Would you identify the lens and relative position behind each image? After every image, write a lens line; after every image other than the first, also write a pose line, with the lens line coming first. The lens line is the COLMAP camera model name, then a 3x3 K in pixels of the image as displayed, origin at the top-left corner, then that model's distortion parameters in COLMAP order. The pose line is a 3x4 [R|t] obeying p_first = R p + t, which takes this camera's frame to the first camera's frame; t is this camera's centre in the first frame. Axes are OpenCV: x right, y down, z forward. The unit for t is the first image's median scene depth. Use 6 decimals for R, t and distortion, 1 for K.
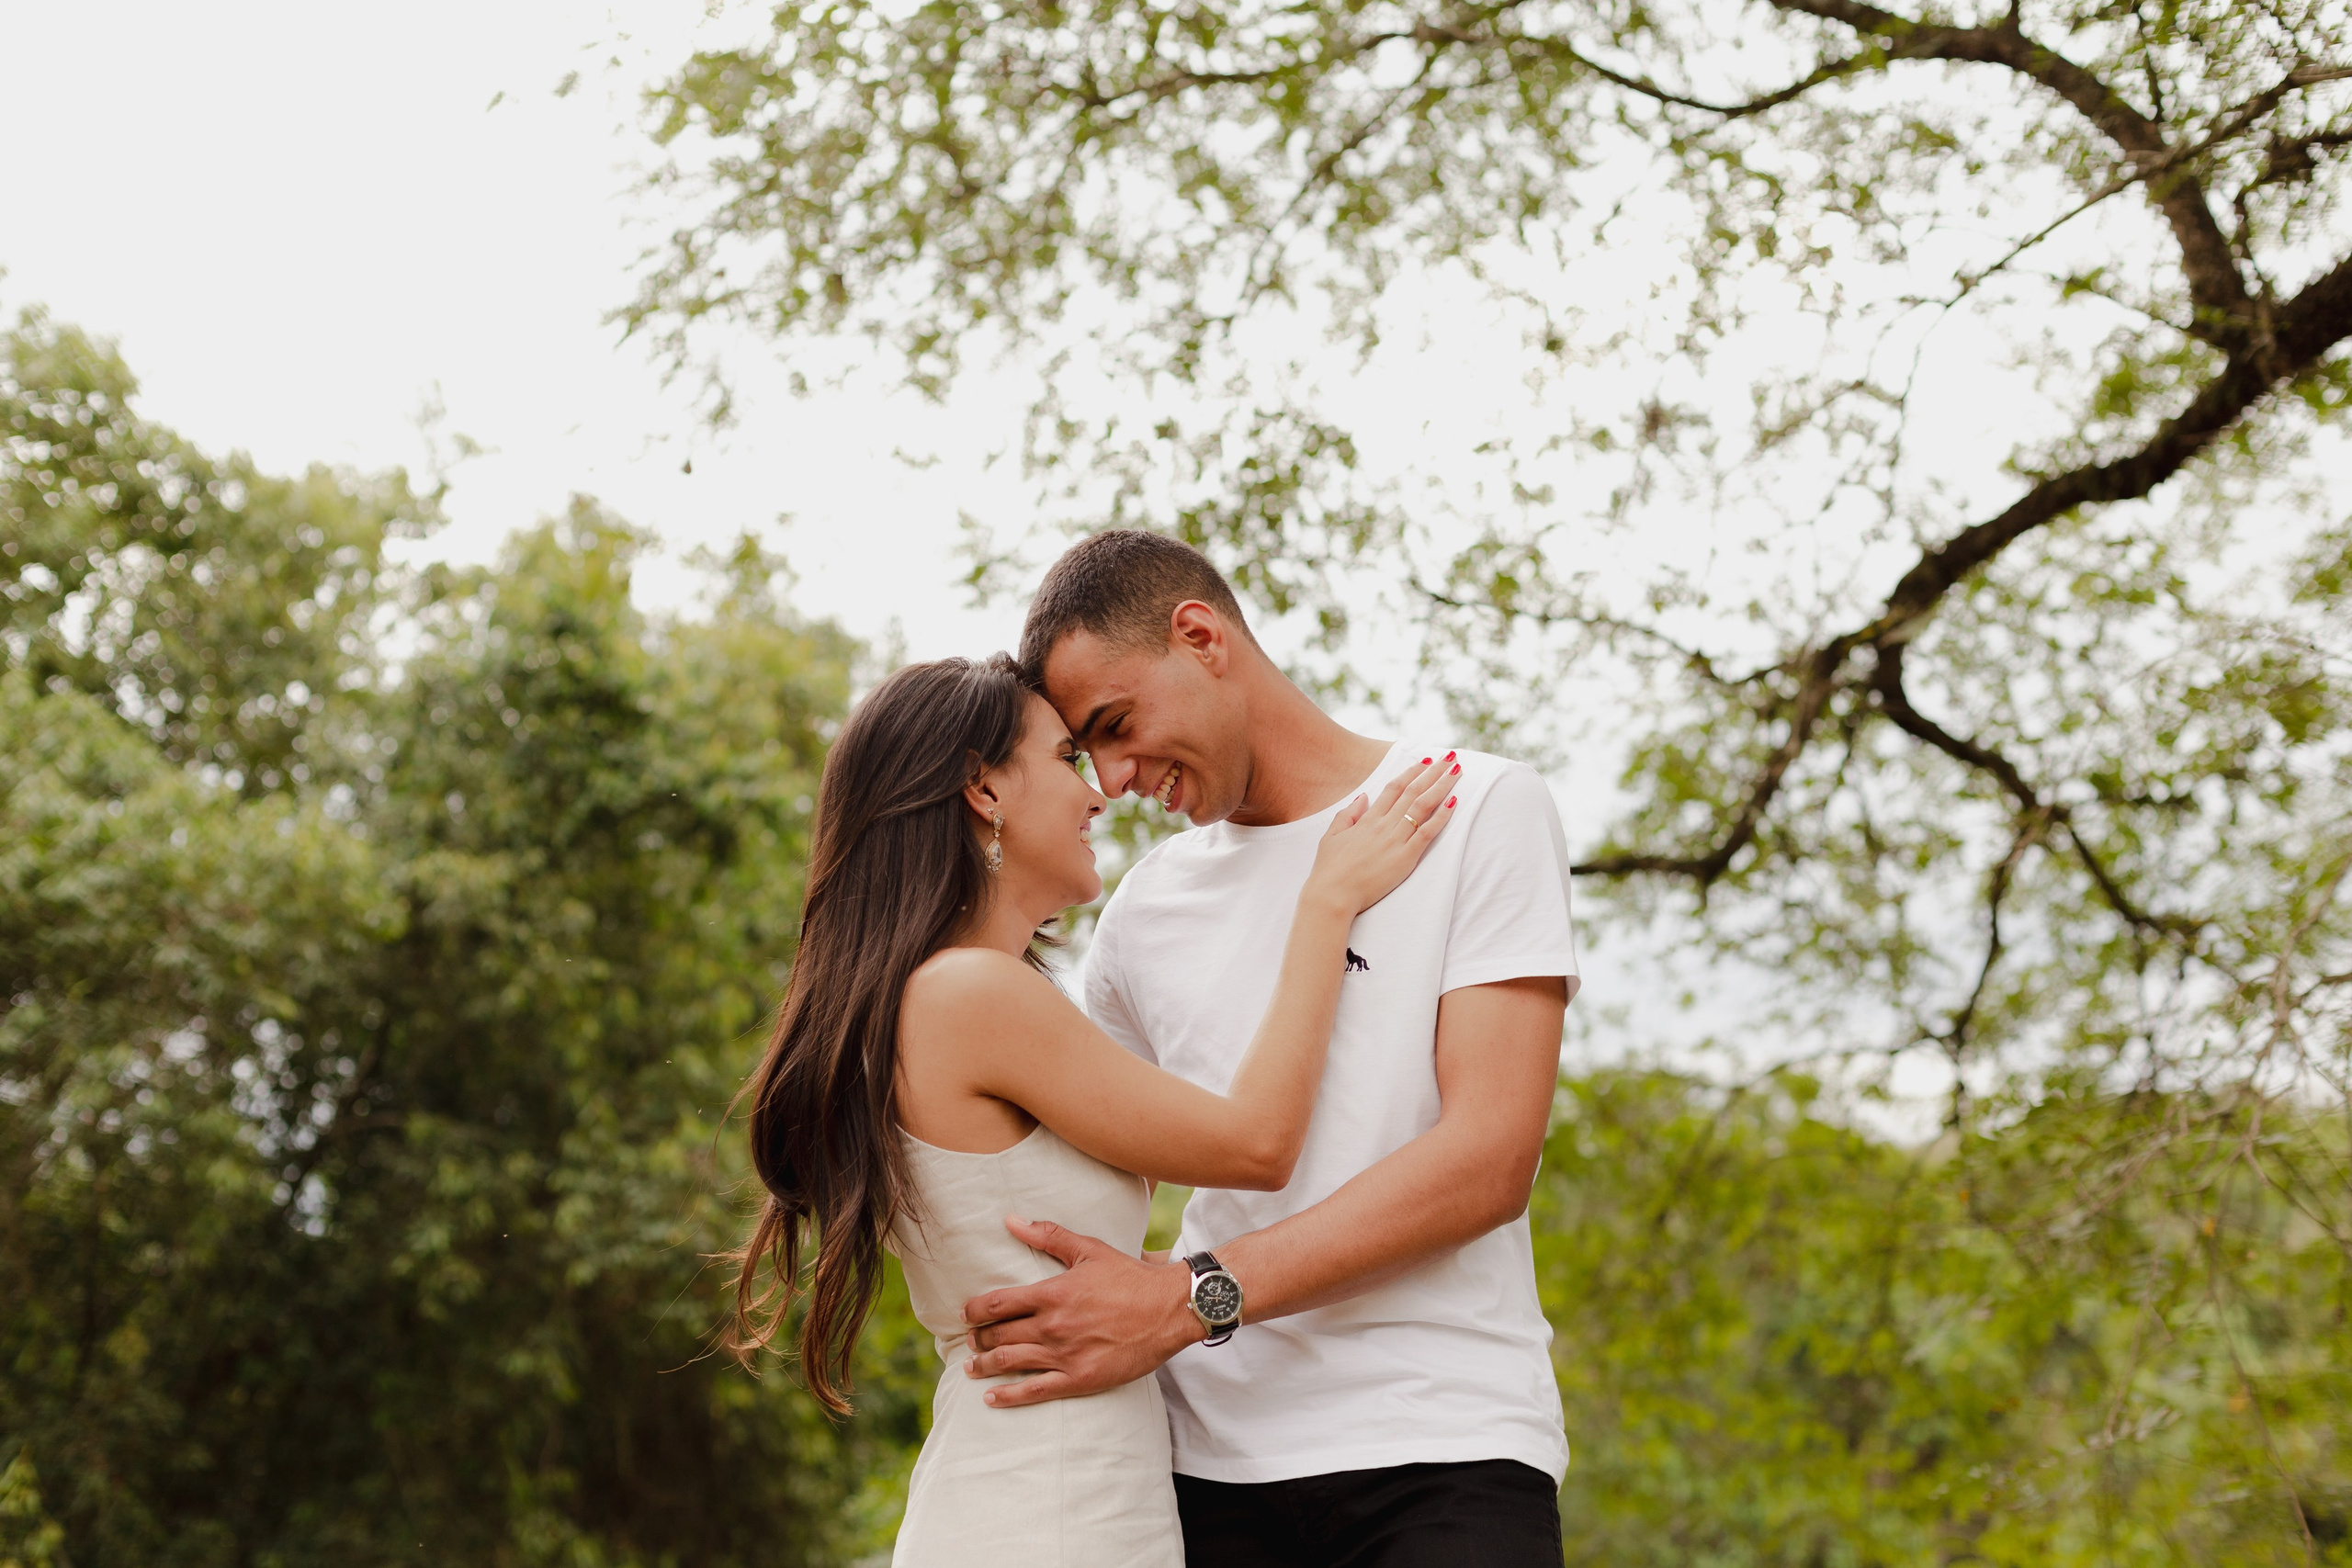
lens RADIAL K [[3073.9, 0, 1328.5], [0, 3073.9, 987.4], [0, 0, 1]] dist [0.005817, 0.032814]
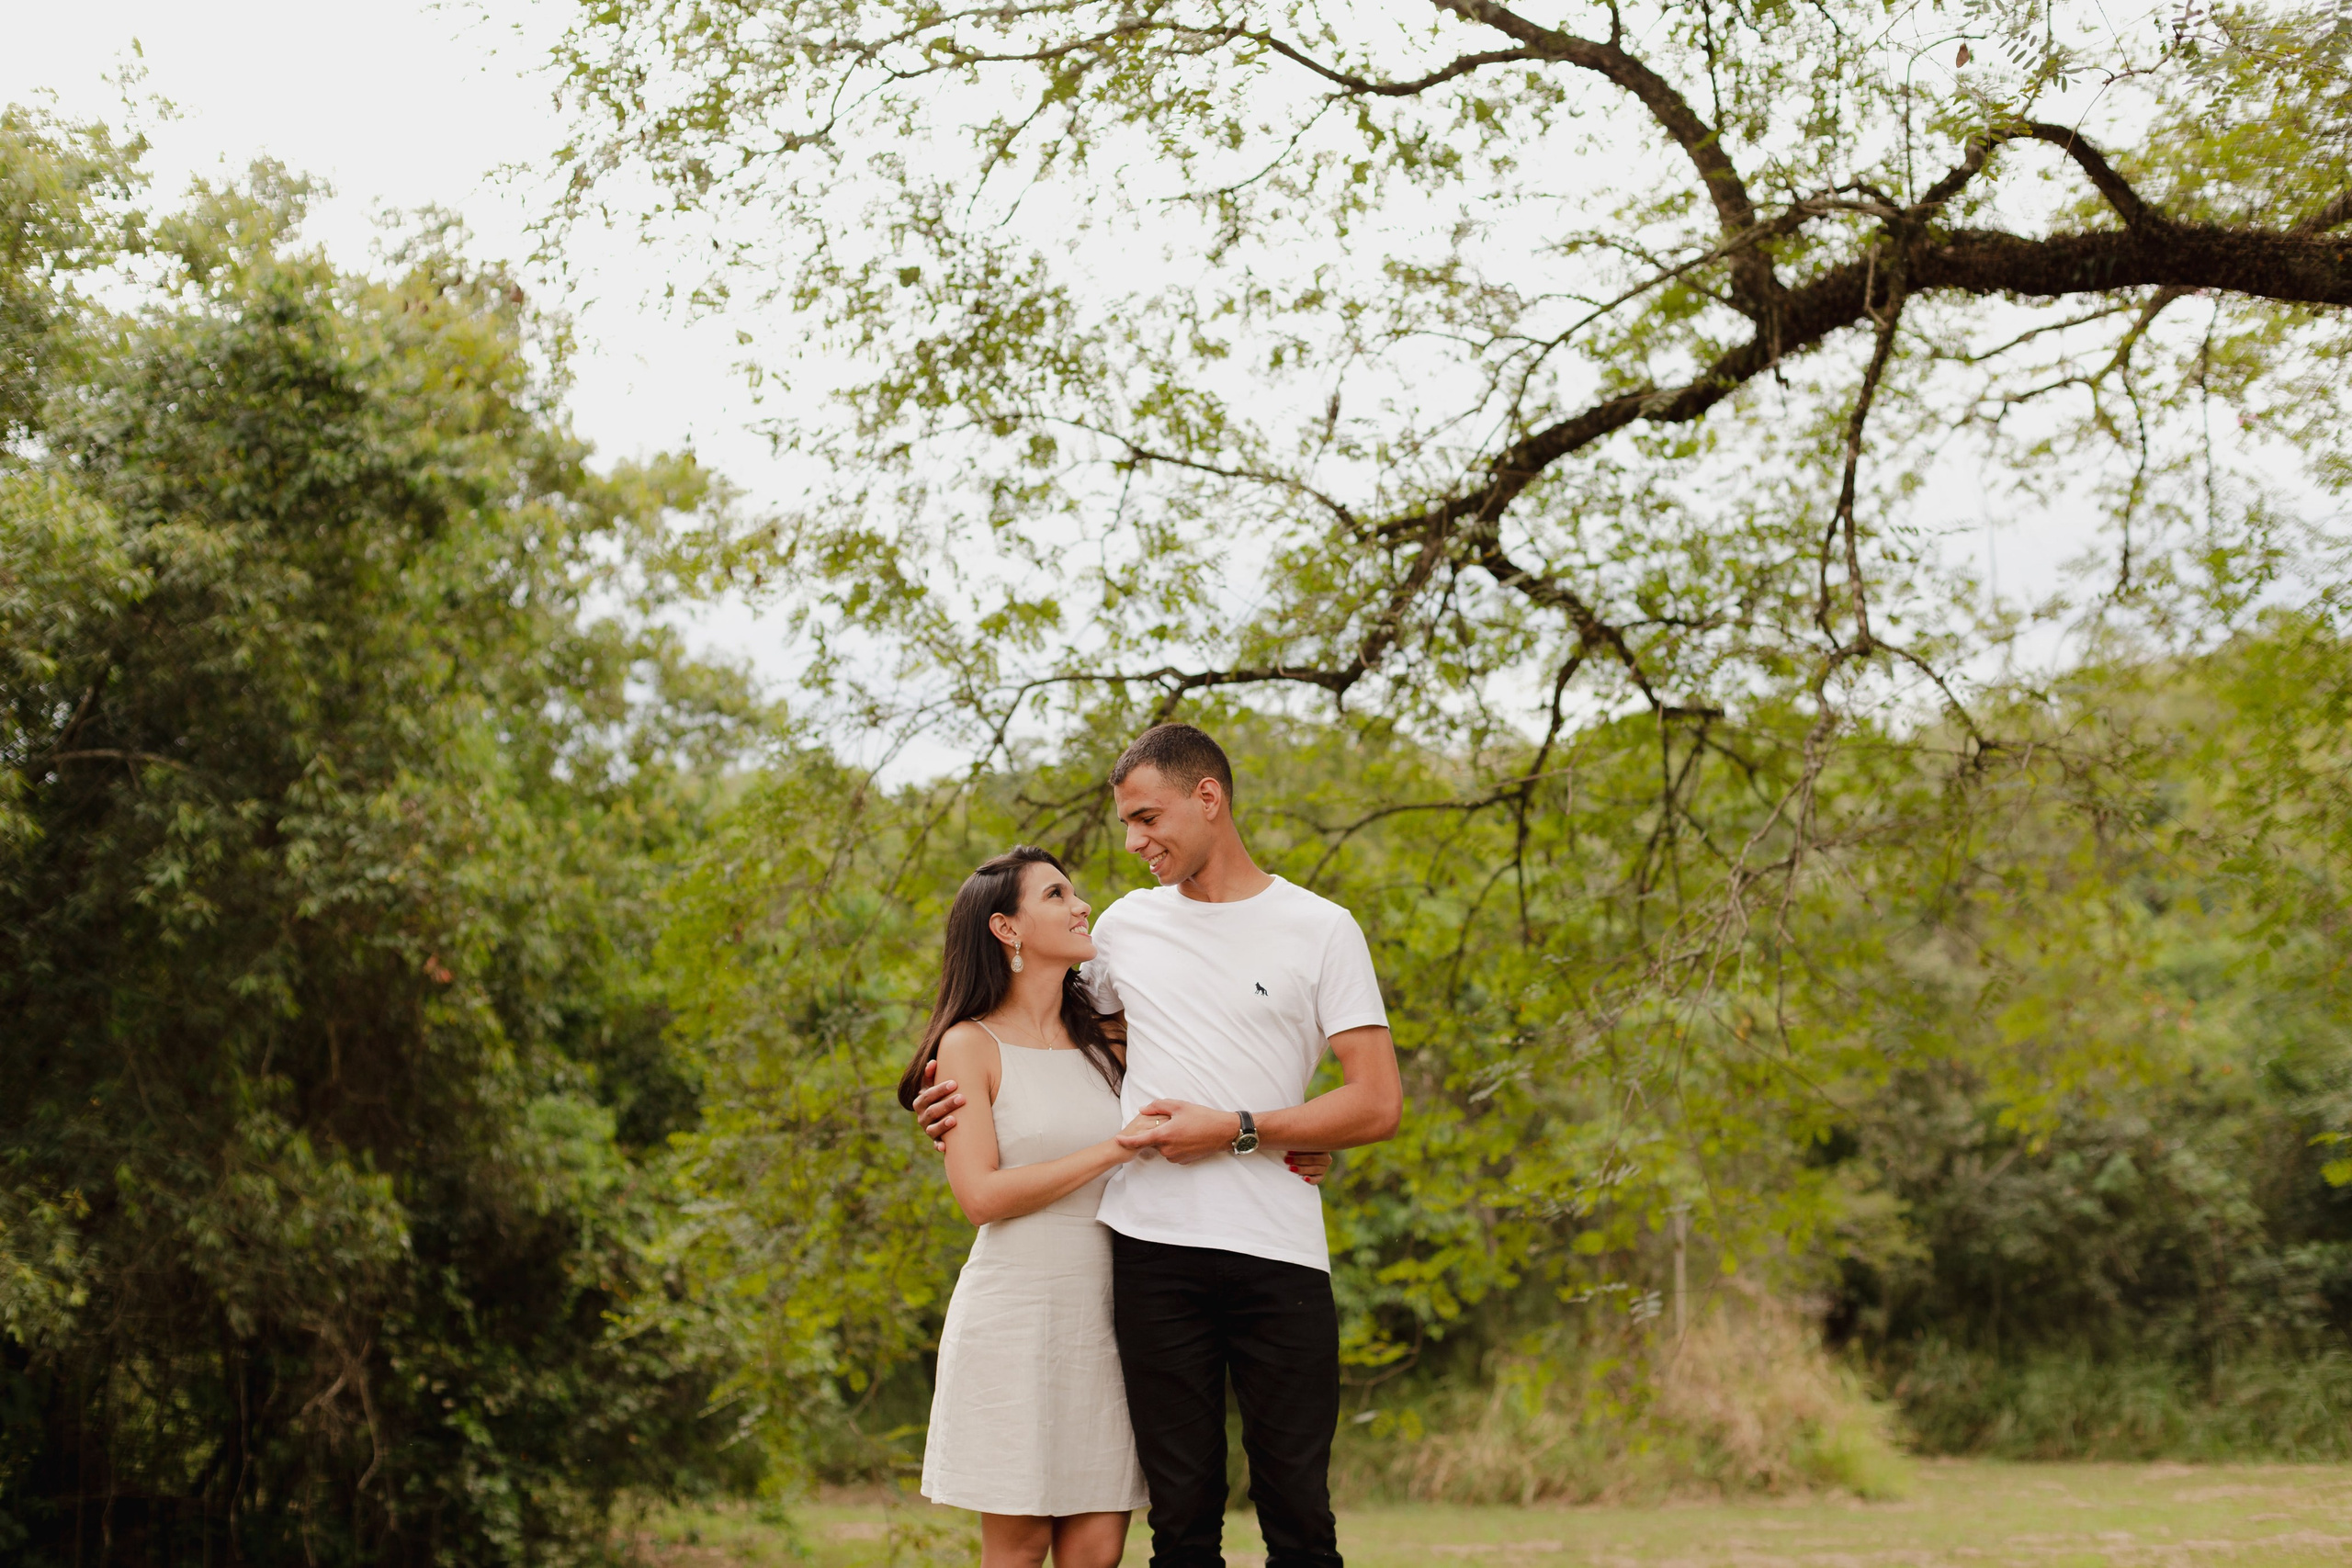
lens RADIAL K [[3073.9, 0, 1328.5], [0, 3073.9, 987.4], [0, 0, 1]] dist [0.005817, 0.032814]
pose [[0.988496, 0.029862, 0.148267, -0.039495], [-0.050635, 0.989085, 0.138375, -0.052160], [-0.142516, -0.144290, 0.979219, -0.158553]]
